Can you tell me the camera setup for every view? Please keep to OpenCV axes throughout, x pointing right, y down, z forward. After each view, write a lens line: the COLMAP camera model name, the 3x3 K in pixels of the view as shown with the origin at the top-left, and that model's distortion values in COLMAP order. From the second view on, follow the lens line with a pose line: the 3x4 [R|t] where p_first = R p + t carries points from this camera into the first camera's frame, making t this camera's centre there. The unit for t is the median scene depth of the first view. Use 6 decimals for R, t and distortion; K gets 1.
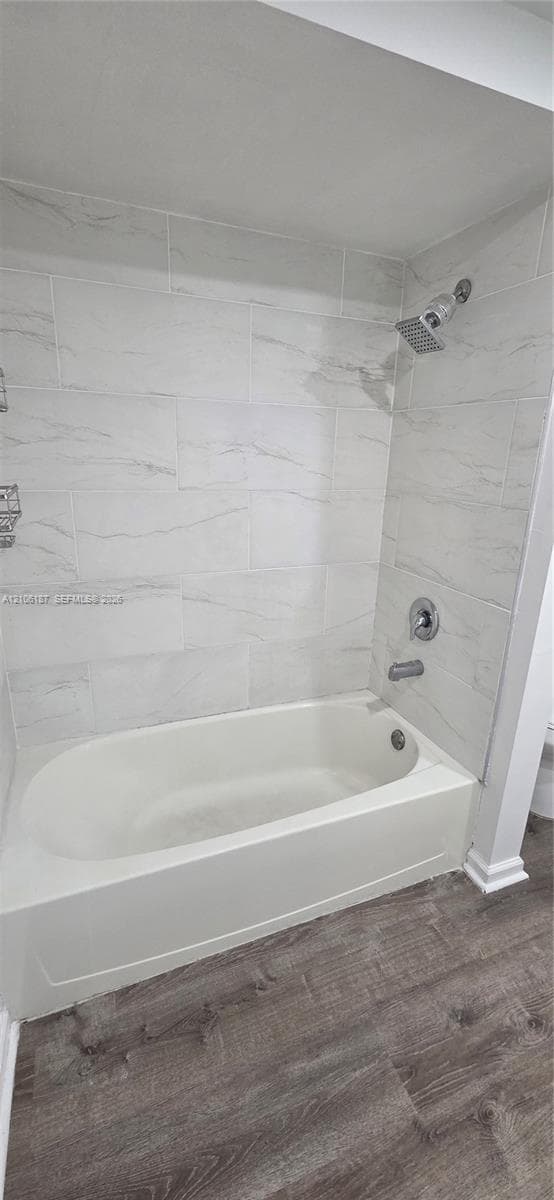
lens RADIAL K [[487.7, 0, 279.7], [0, 487.7, 602.6], [0, 0, 1]] dist [0.001865, 0.000169]
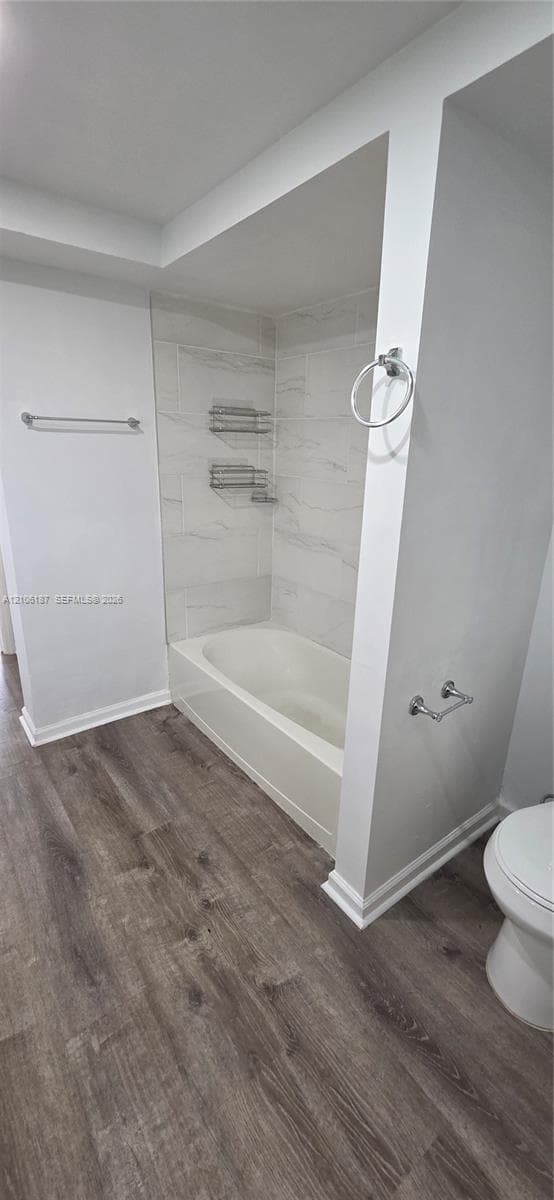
lens RADIAL K [[487.7, 0, 279.7], [0, 487.7, 602.6], [0, 0, 1]] dist [0.001865, 0.000169]
pose [[0.263122, 0.282568, -0.922454, 1.497489], [-0.305163, 0.931431, 0.198272, -0.167069], [0.915228, 0.229329, 0.331309, 0.572945]]
